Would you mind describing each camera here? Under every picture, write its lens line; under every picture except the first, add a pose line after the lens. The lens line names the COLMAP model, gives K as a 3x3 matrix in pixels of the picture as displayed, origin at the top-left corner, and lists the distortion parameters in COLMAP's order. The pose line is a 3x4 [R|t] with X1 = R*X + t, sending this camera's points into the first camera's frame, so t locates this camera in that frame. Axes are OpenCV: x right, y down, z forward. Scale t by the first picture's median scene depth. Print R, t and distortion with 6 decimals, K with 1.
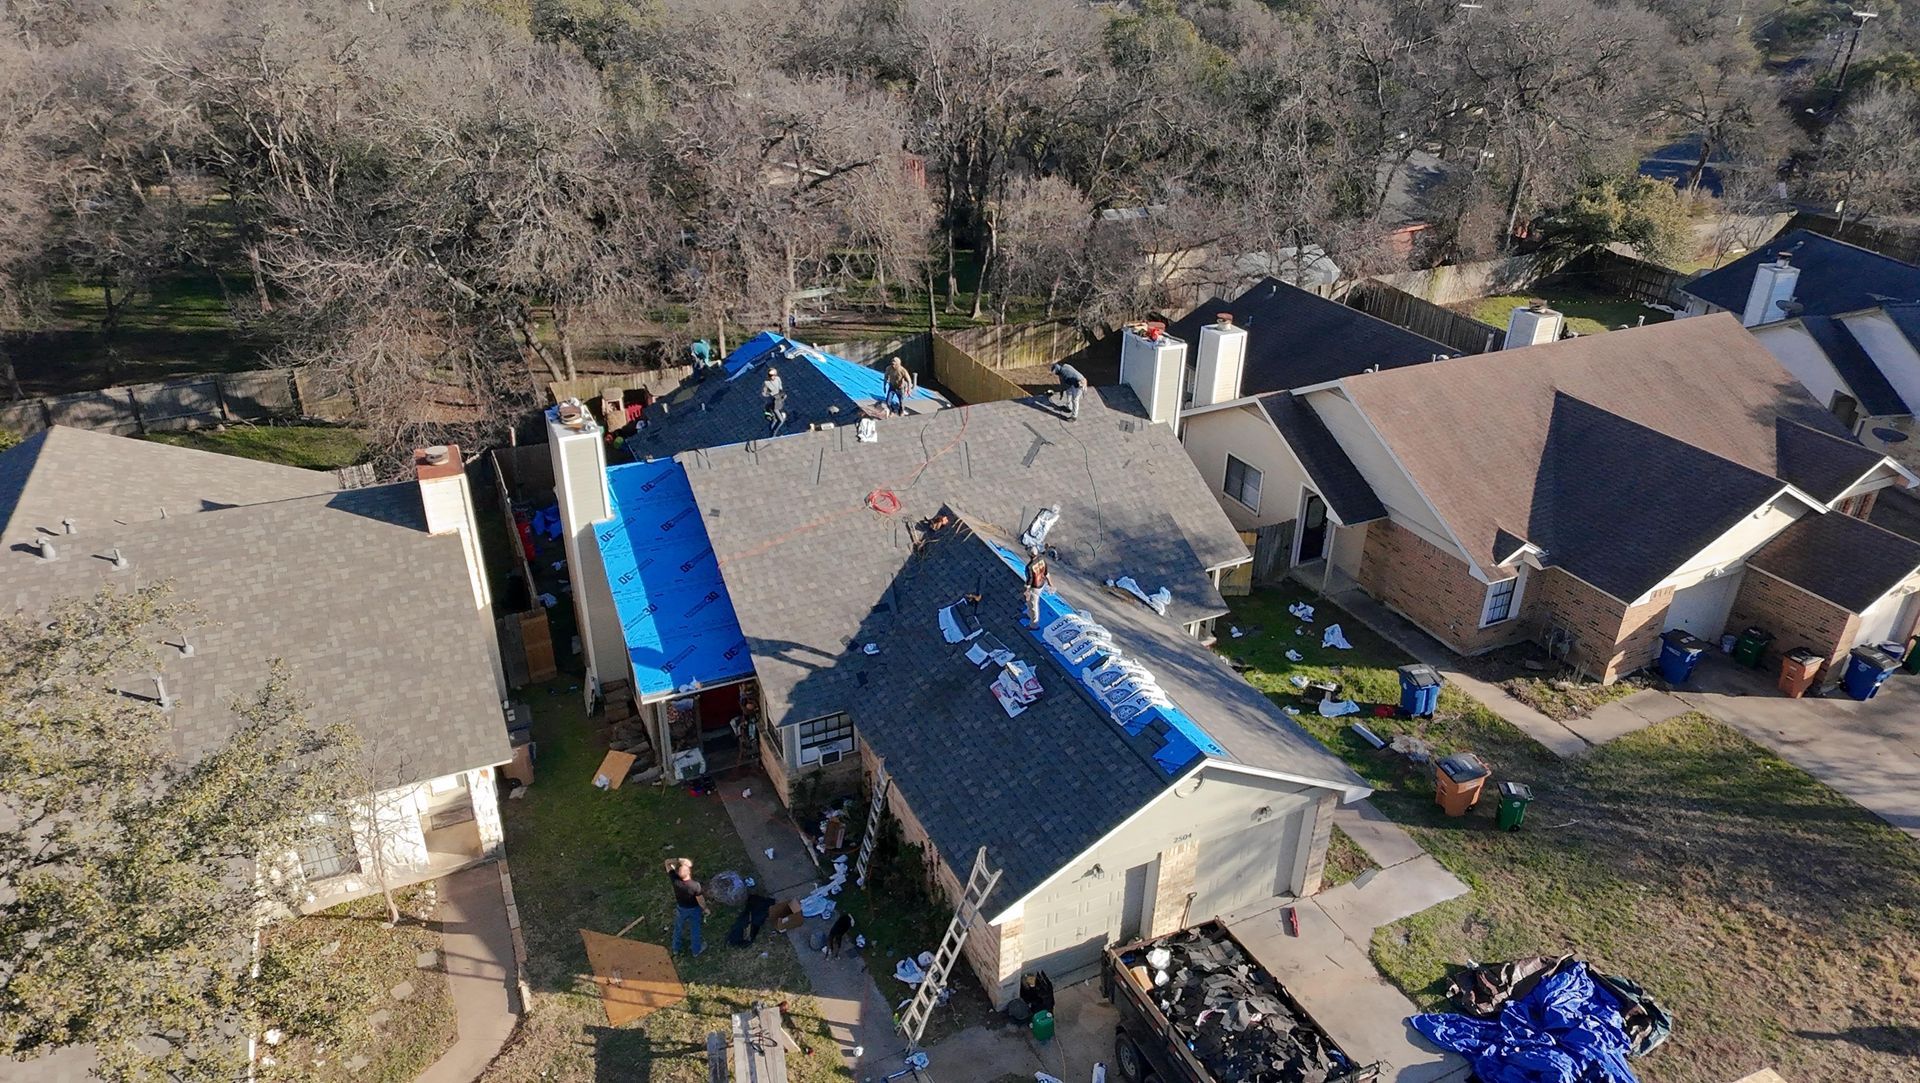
lens RADIAL K [[1219.7, 0, 960.0], [0, 1219.7, 541.5], [0, 0, 1]] dist [0.028432, -0.018347]
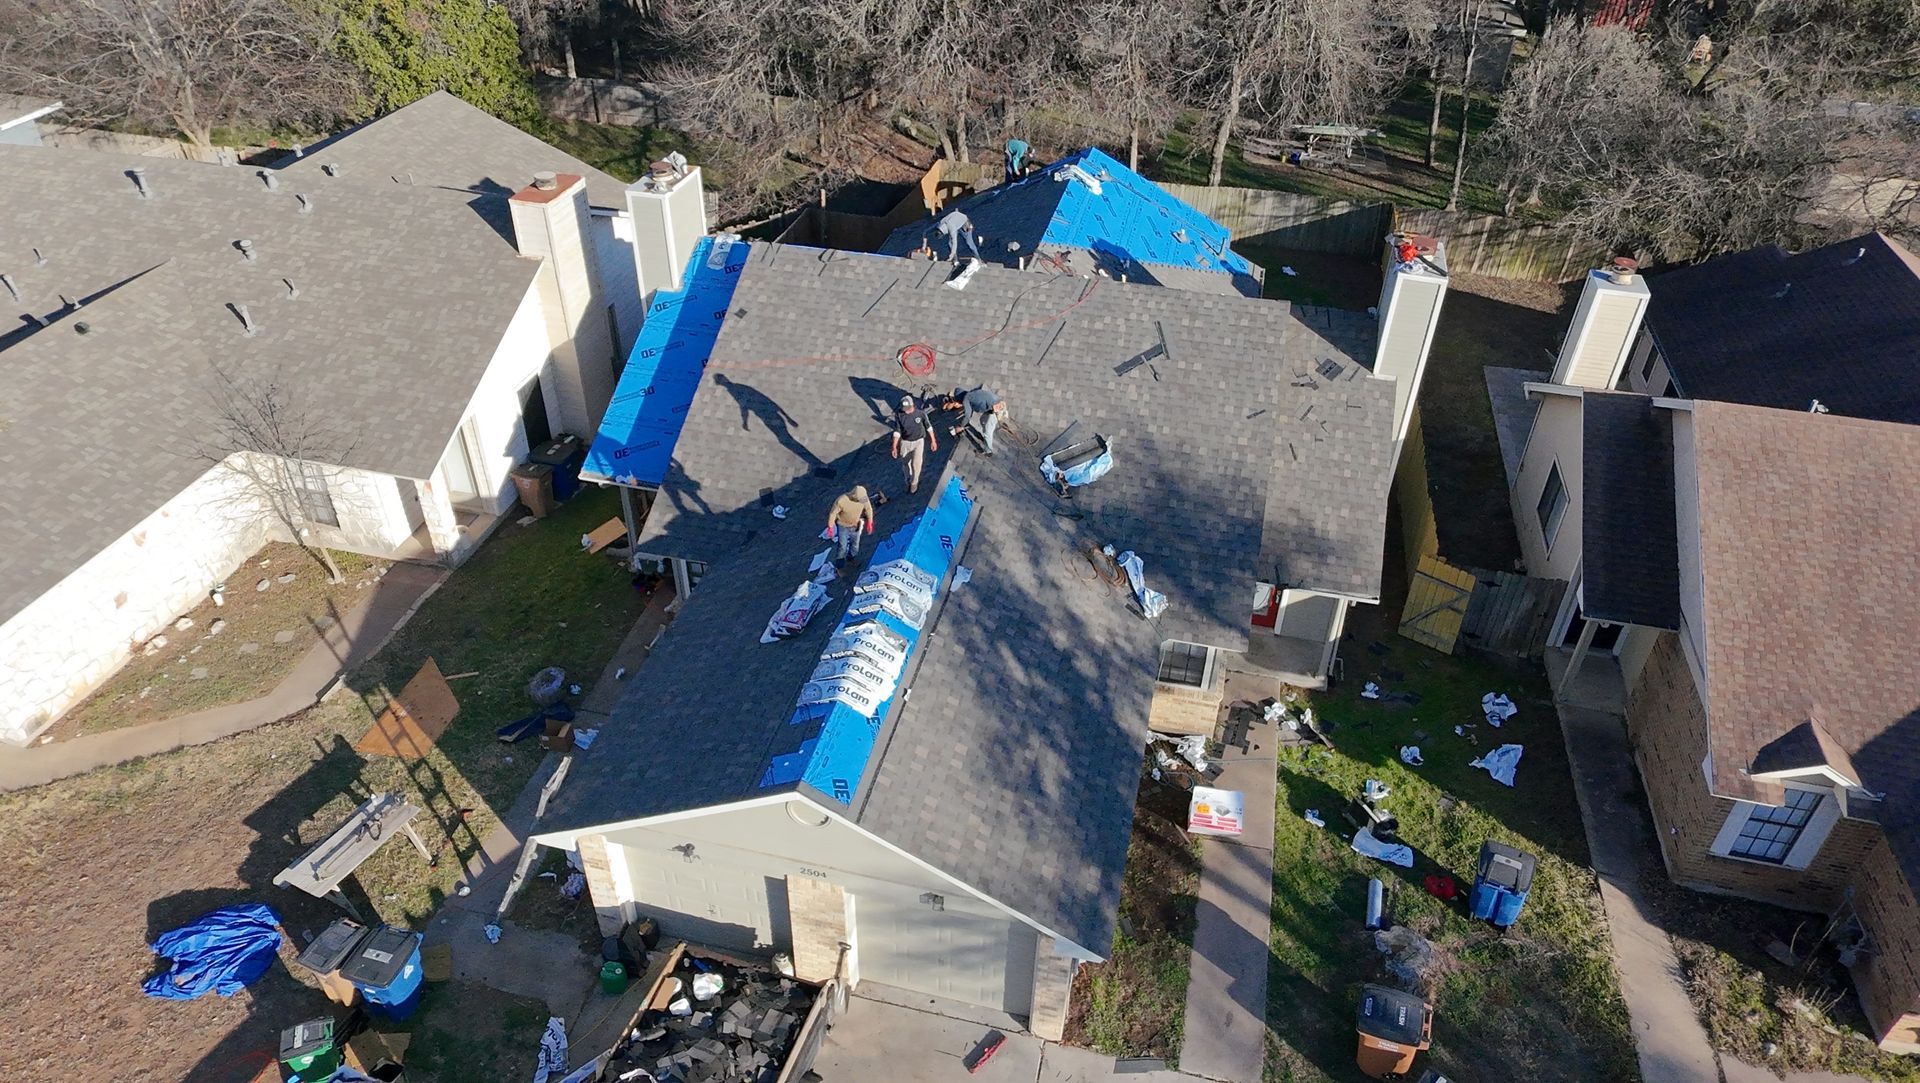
lens RADIAL K [[1219.7, 0, 960.0], [0, 1219.7, 541.5], [0, 0, 1]] dist [0.028432, -0.018347]
pose [[0.779224, 0.370742, -0.505332, 0.442225], [-0.294749, 0.928326, 0.226572, -0.118390], [0.553112, -0.027604, 0.832649, 0.326341]]
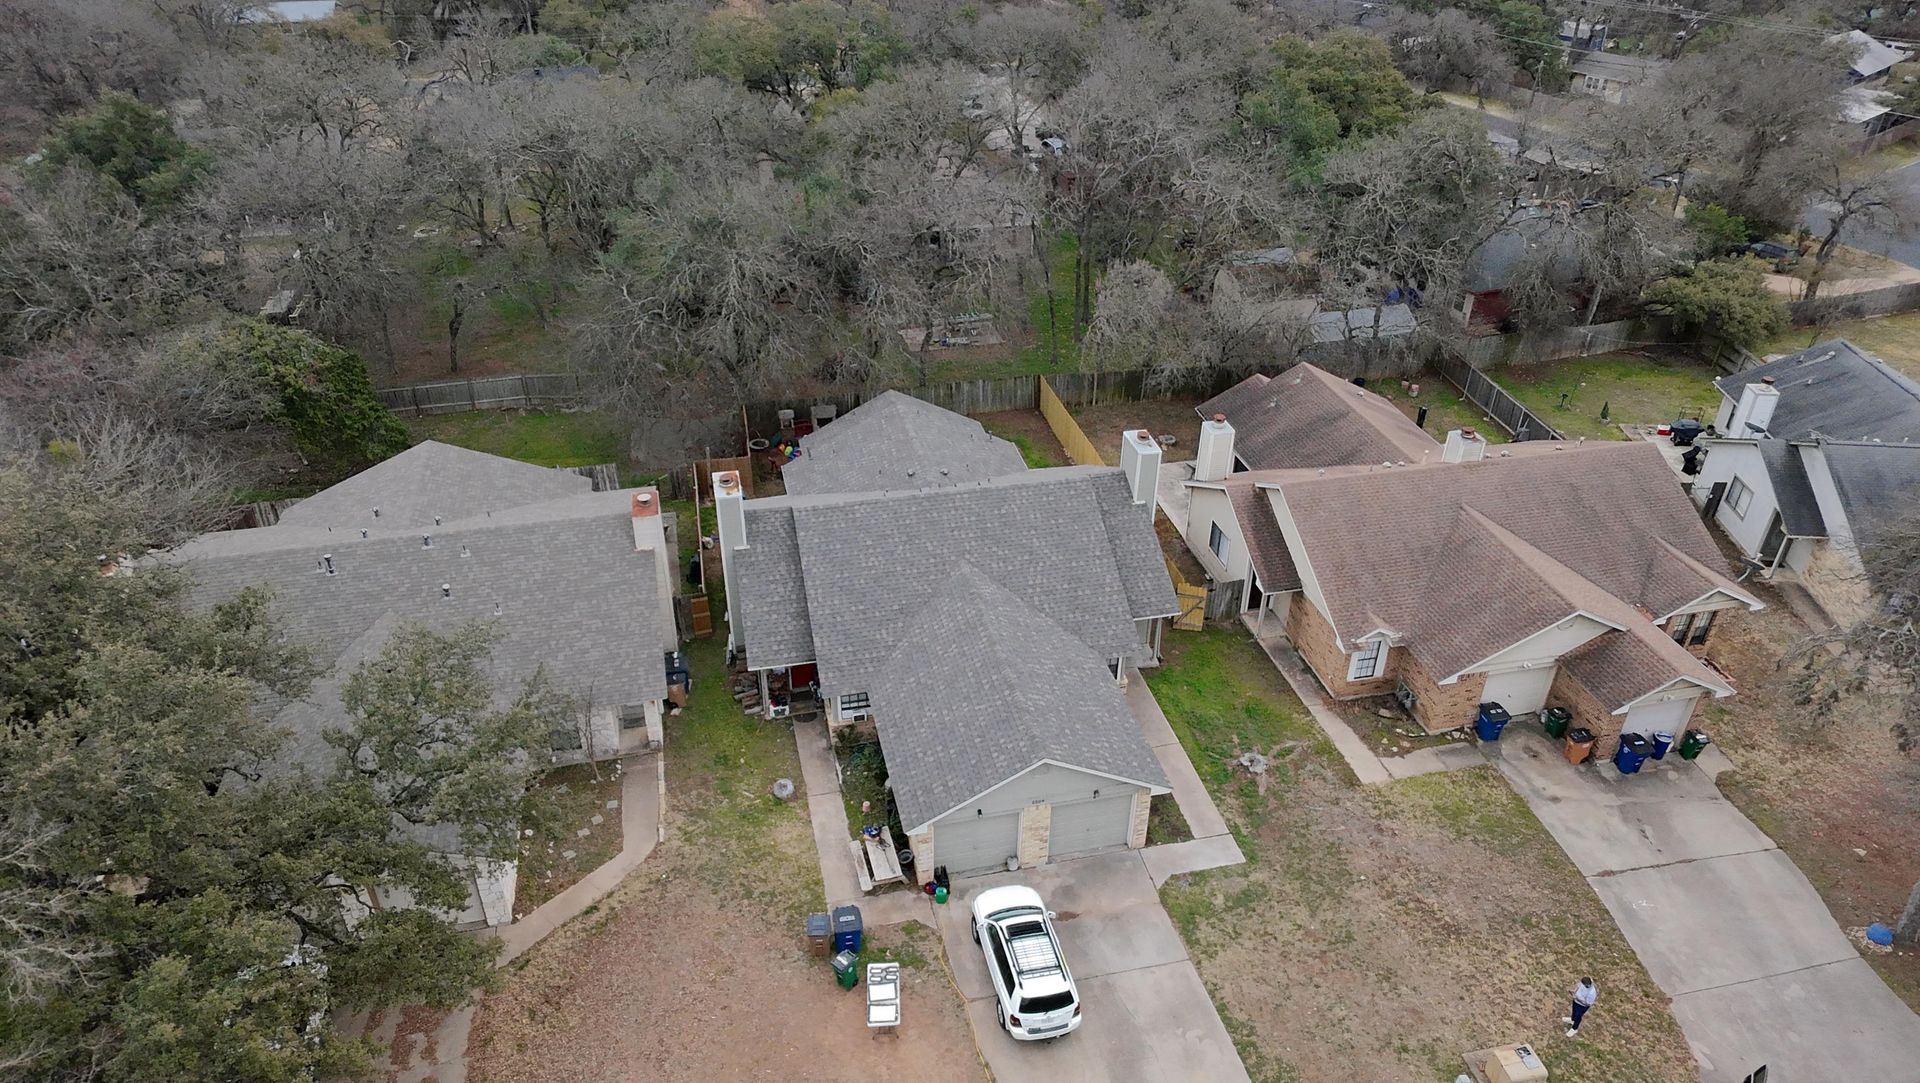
lens RADIAL K [[1219.7, 0, 960.0], [0, 1219.7, 541.5], [0, 0, 1]] dist [0.028432, -0.018347]
pose [[0.977257, 0.110334, -0.181092, 0.265085], [-0.095405, 0.991434, 0.089205, -0.191224], [0.189383, -0.069899, 0.979412, -0.479515]]
